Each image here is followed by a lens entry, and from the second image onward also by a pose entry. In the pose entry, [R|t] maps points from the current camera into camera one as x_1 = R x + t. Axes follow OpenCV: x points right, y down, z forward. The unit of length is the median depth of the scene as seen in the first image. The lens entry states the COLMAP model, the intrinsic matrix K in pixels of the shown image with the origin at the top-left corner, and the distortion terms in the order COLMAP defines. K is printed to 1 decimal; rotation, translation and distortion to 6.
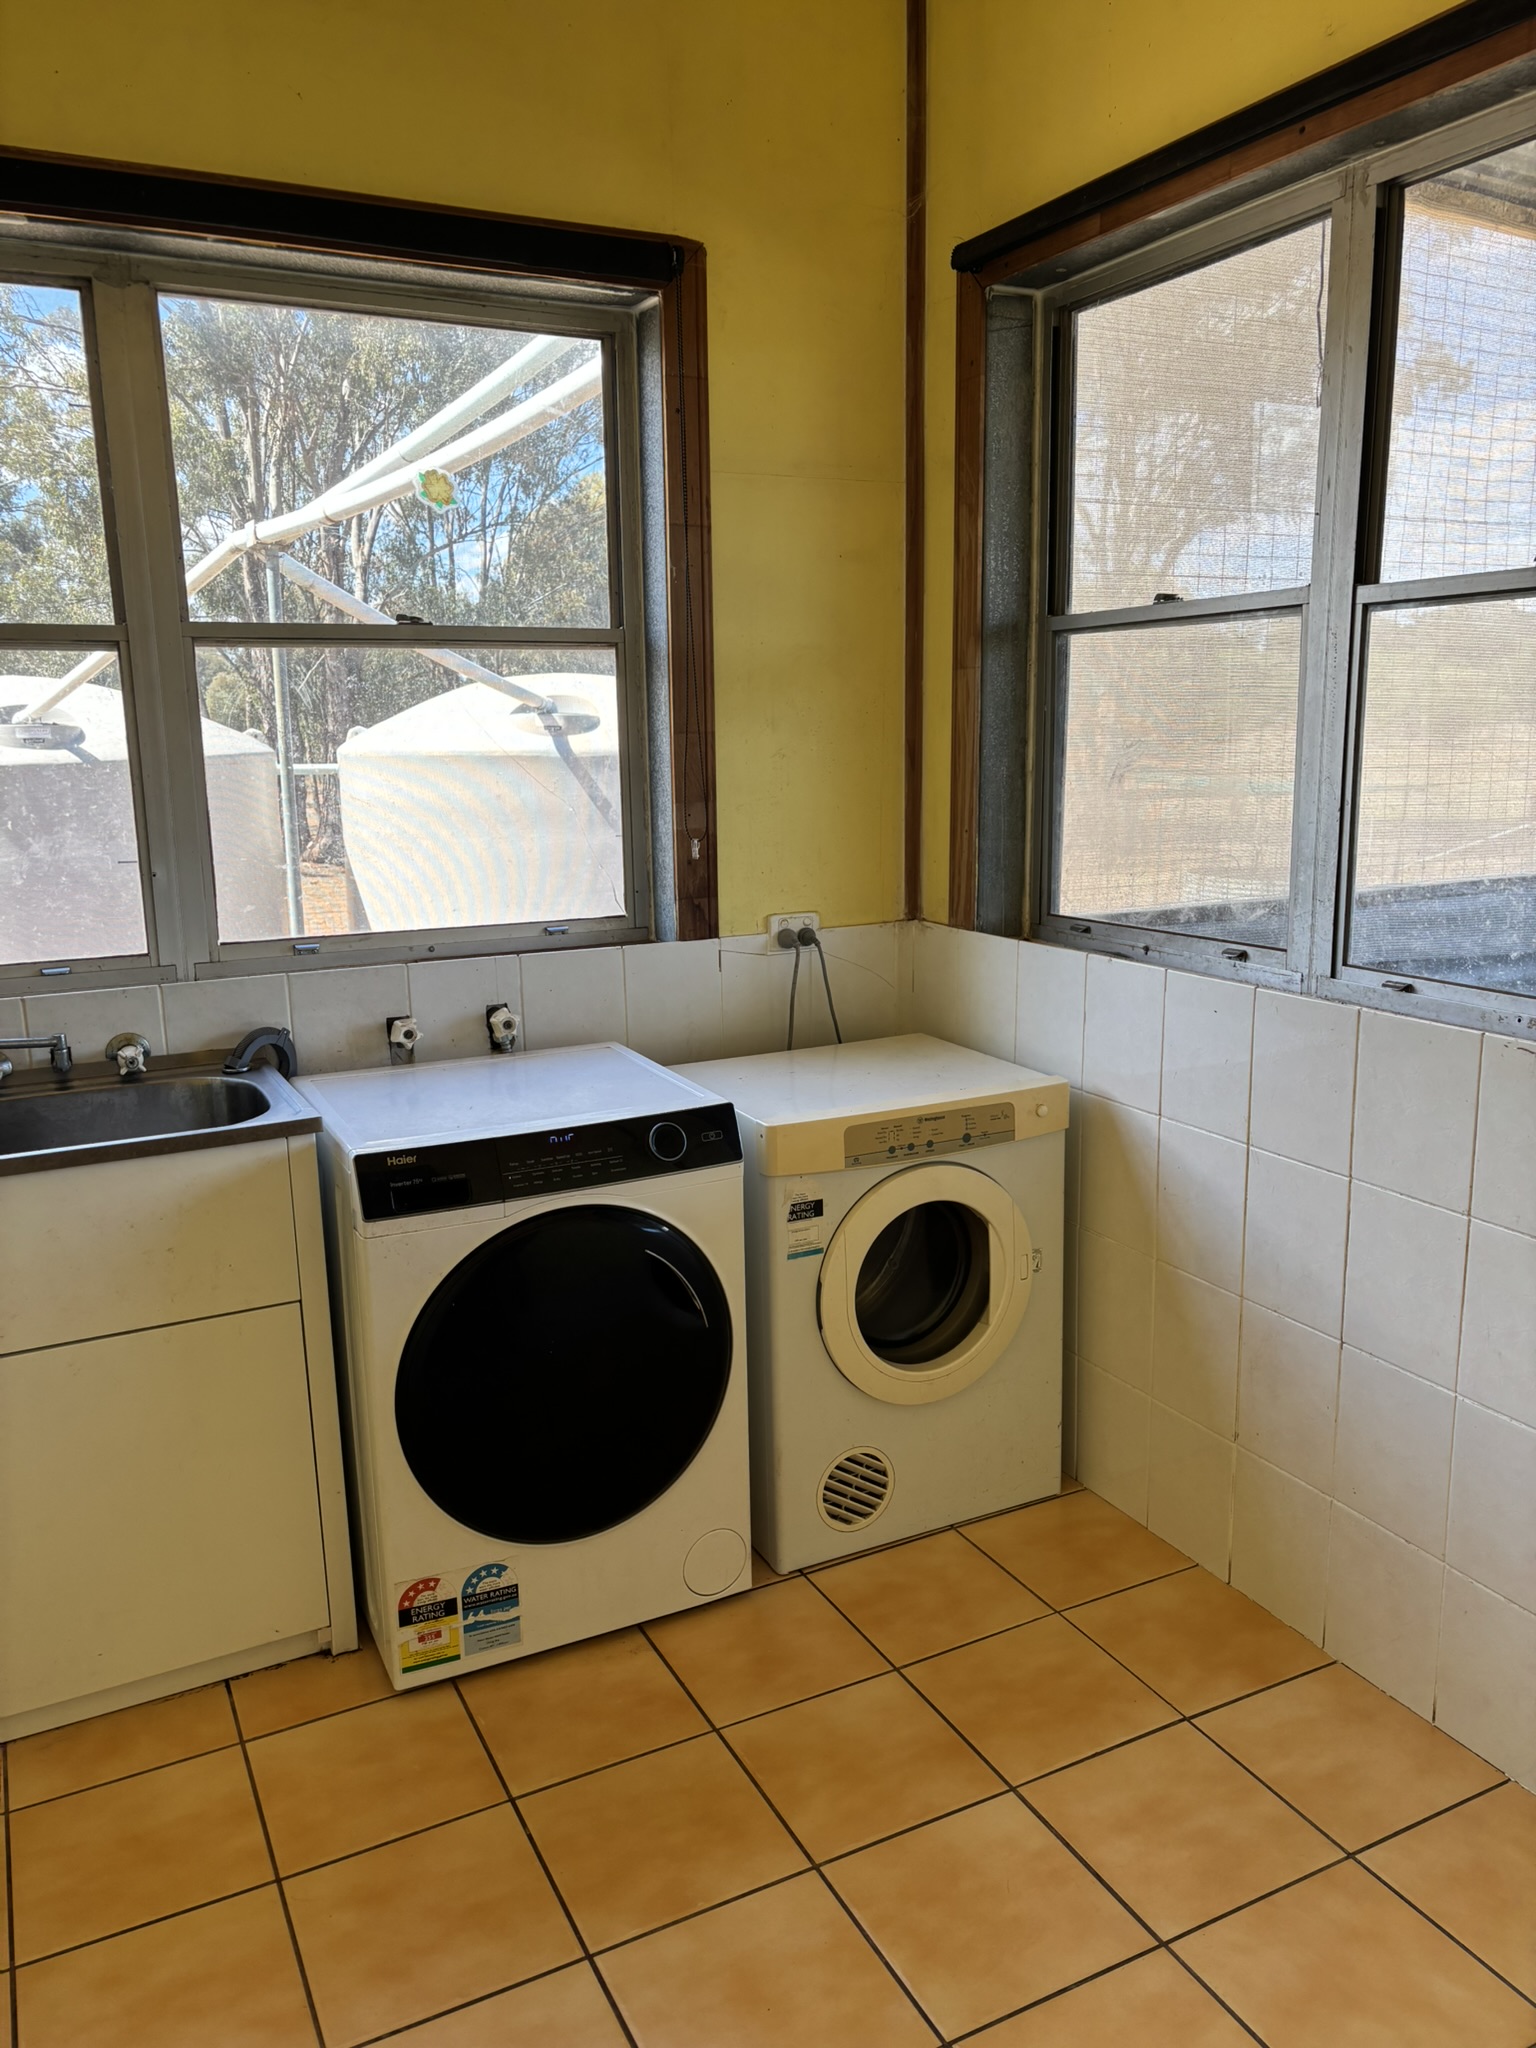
lens RADIAL K [[1513.1, 0, 779.5], [0, 1513.1, 1024.1], [0, 0, 1]] dist [0.020065, -0.033145]
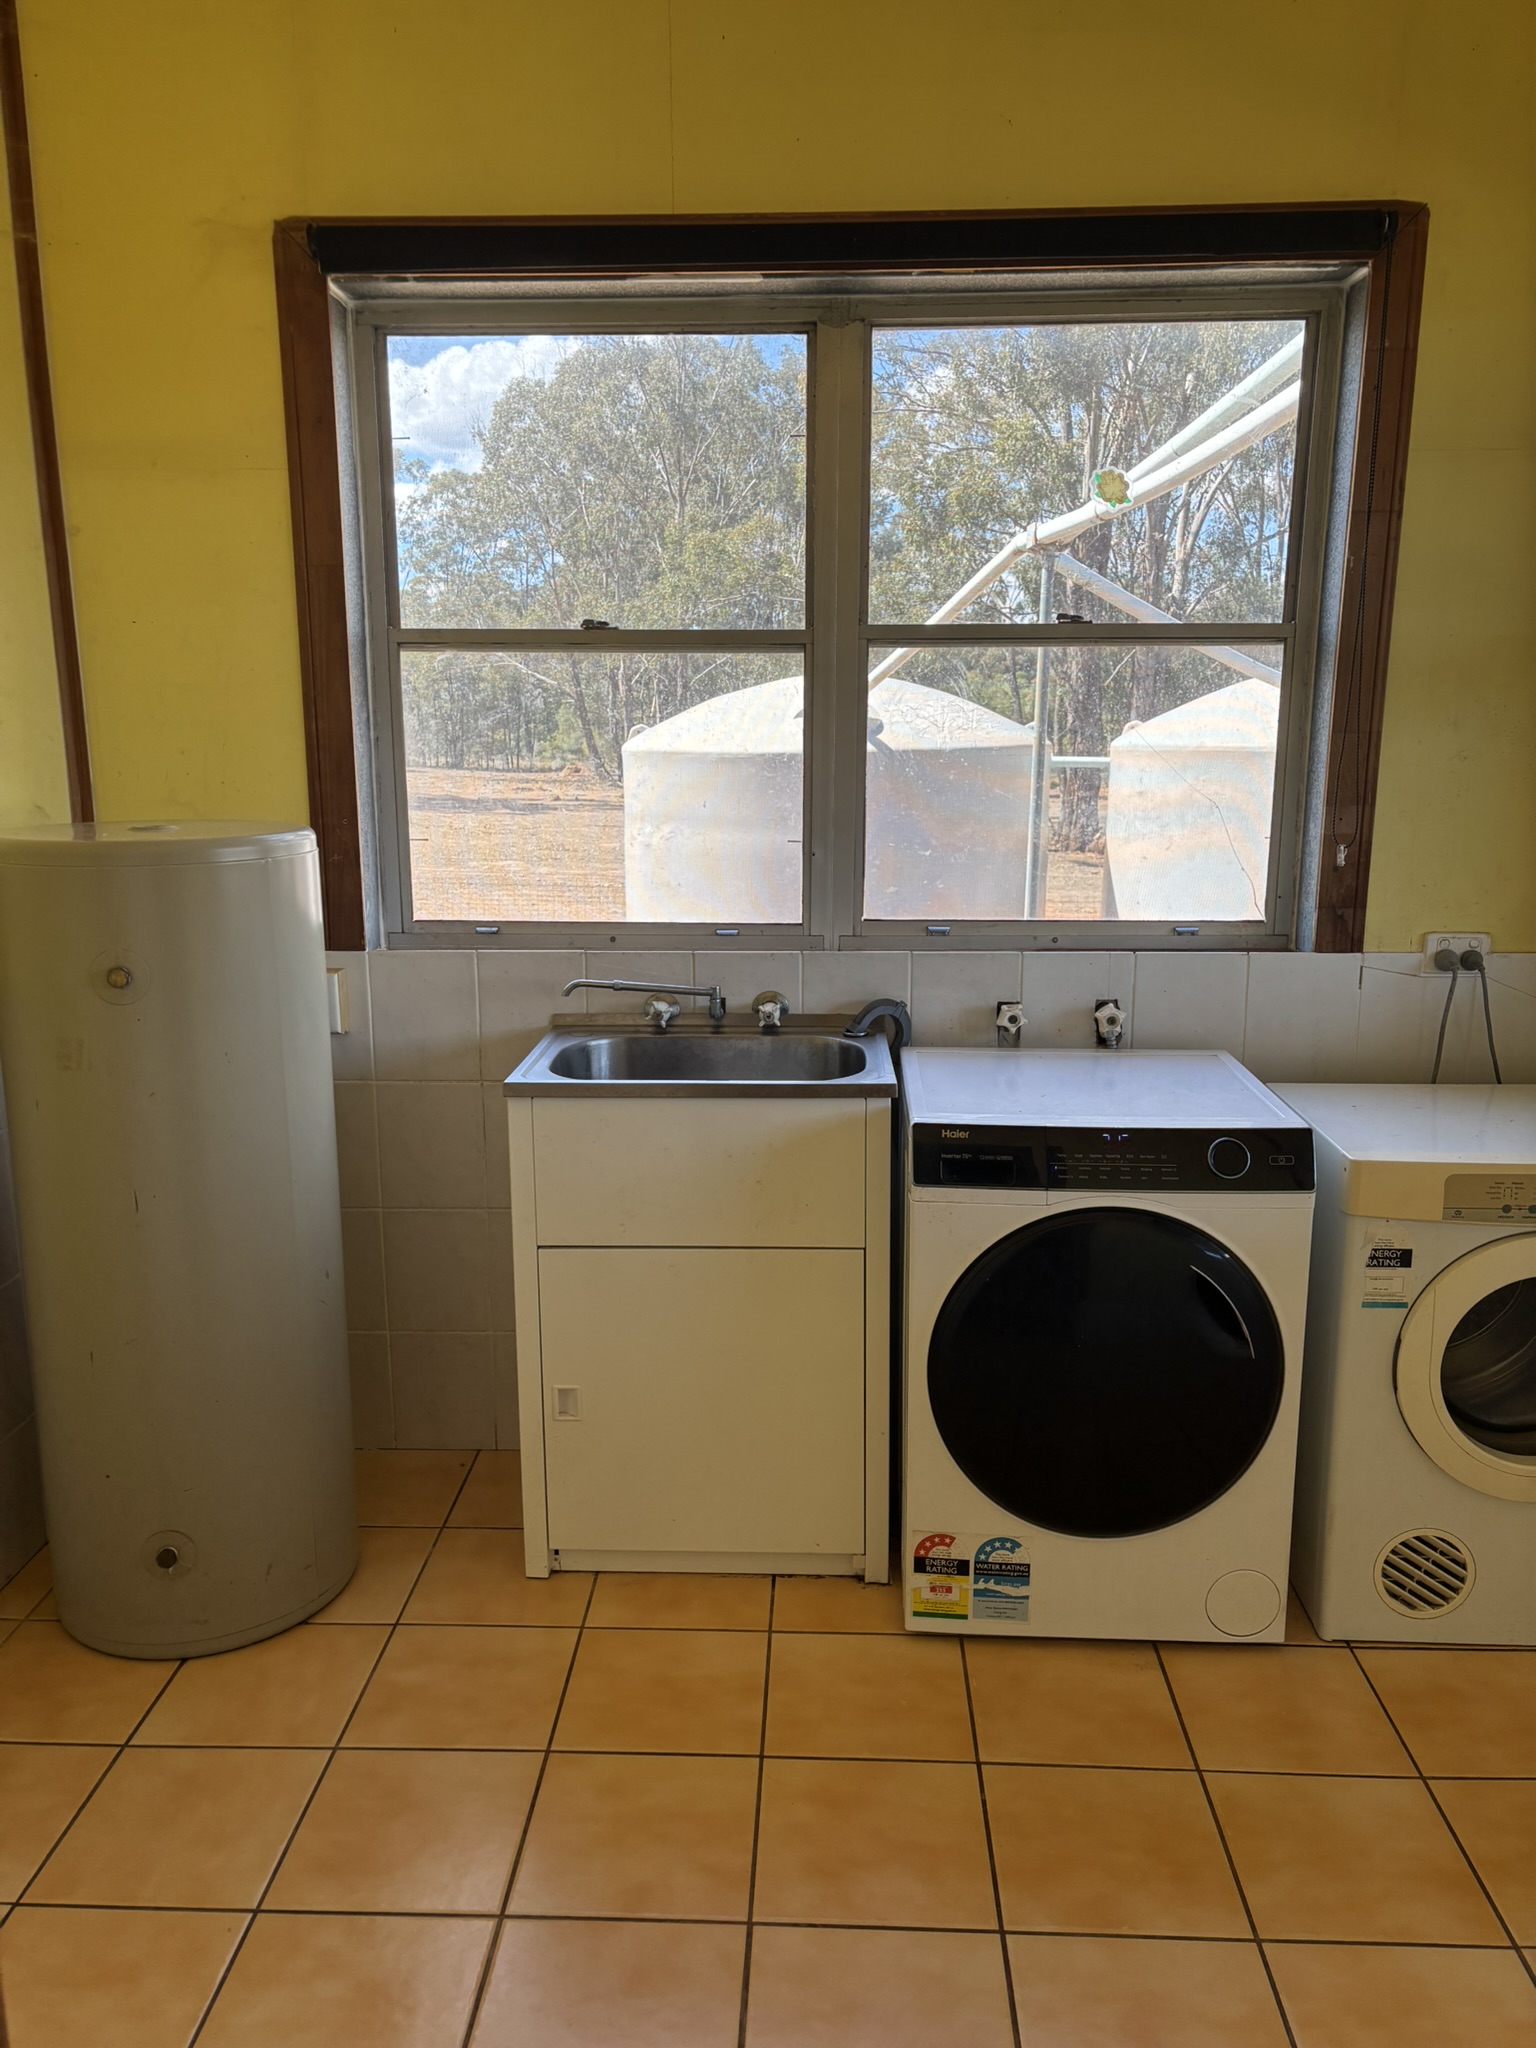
lens RADIAL K [[1510.8, 0, 768.0], [0, 1510.8, 1024.0], [0, 0, 1]] dist [-0.000903, -0.006413]
pose [[0.863754, 0.109388, -0.491898, 0.119633], [-0.106702, 0.993723, 0.033618, -0.006779], [0.492488, 0.023449, 0.870003, 0.018302]]
